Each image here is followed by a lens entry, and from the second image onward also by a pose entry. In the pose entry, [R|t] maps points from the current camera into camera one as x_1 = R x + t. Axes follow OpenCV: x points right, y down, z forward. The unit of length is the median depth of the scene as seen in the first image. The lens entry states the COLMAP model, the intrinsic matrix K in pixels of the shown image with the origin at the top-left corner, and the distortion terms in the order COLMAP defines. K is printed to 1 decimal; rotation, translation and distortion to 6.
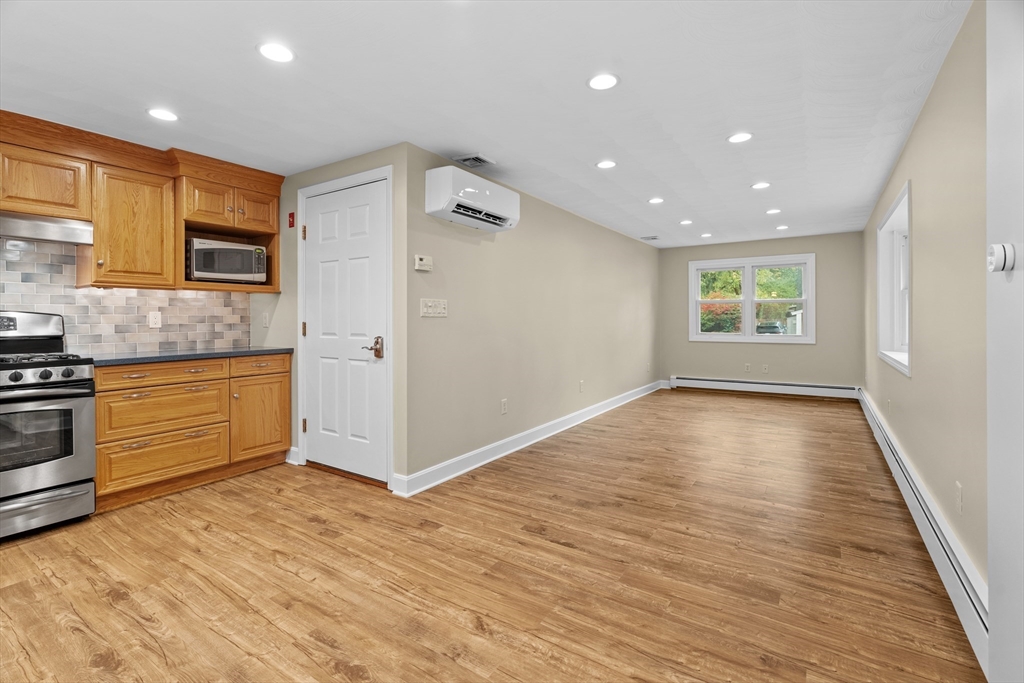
lens RADIAL K [[473.7, 0, 501.5], [0, 473.7, 317.9], [0, 0, 1]] dist [-0.006197, 0.001979]
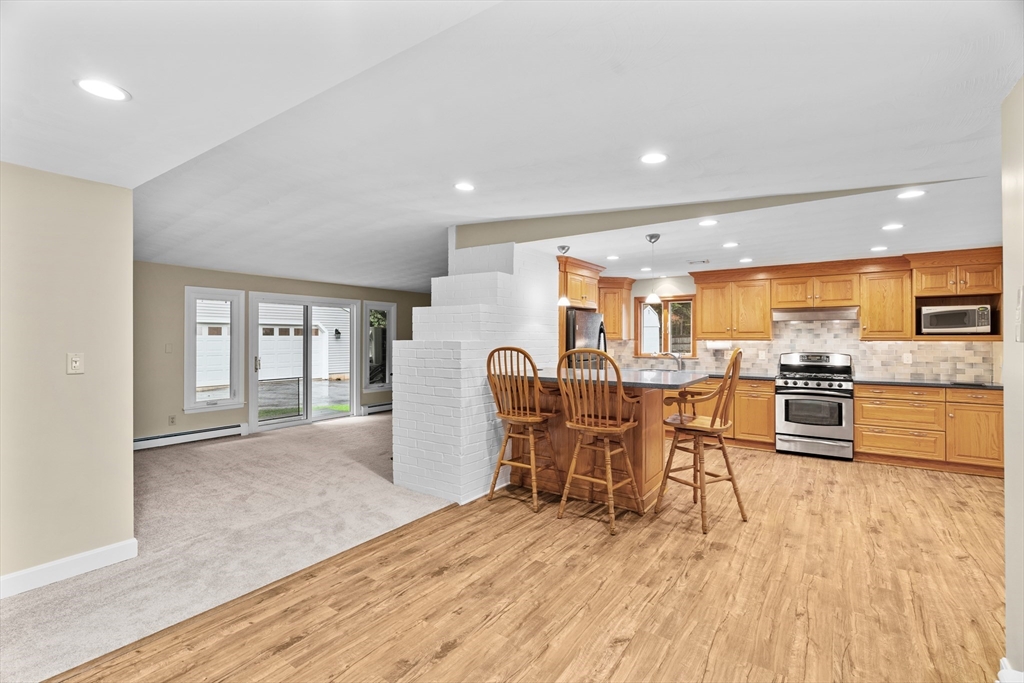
lens RADIAL K [[473.7, 0, 508.2], [0, 473.7, 334.4], [0, 0, 1]] dist [-0.006197, 0.001979]
pose [[-0.012874, -0.003136, -0.999912, 0.945313], [0.001586, 0.999994, -0.003156, -0.081863], [0.999916, -0.001626, -0.012869, -0.339550]]
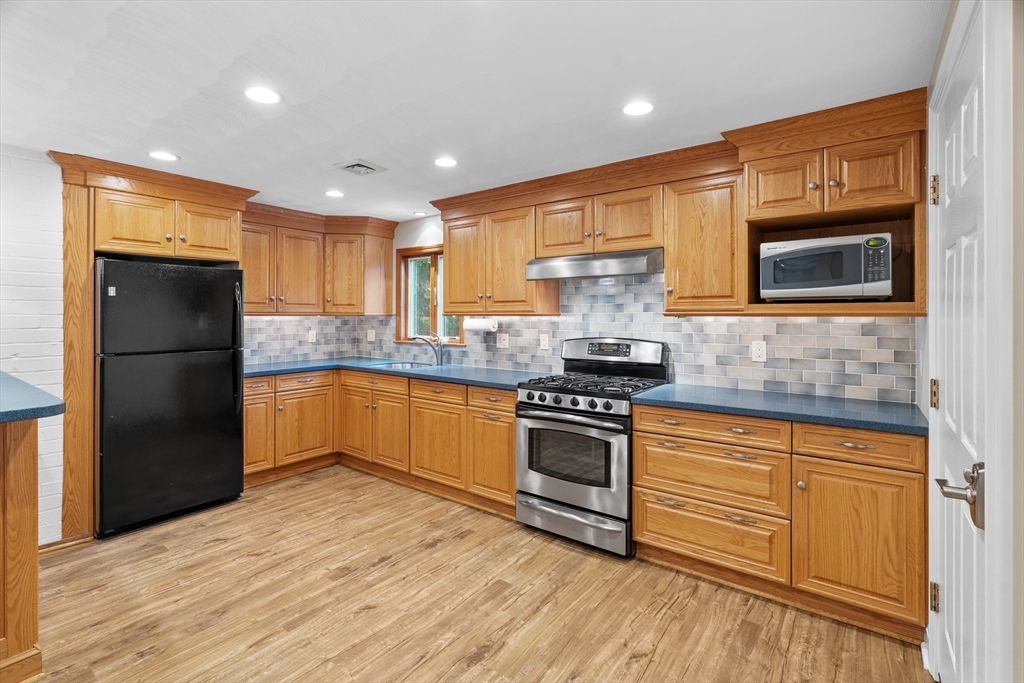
lens RADIAL K [[473.7, 0, 521.9], [0, 473.7, 315.1], [0, 0, 1]] dist [-0.006197, 0.001979]
pose [[-0.051459, 0.003978, -0.998667, 0.087877], [0.003078, 0.999988, 0.003825, -0.068100], [0.998670, -0.002877, -0.051471, 0.715433]]
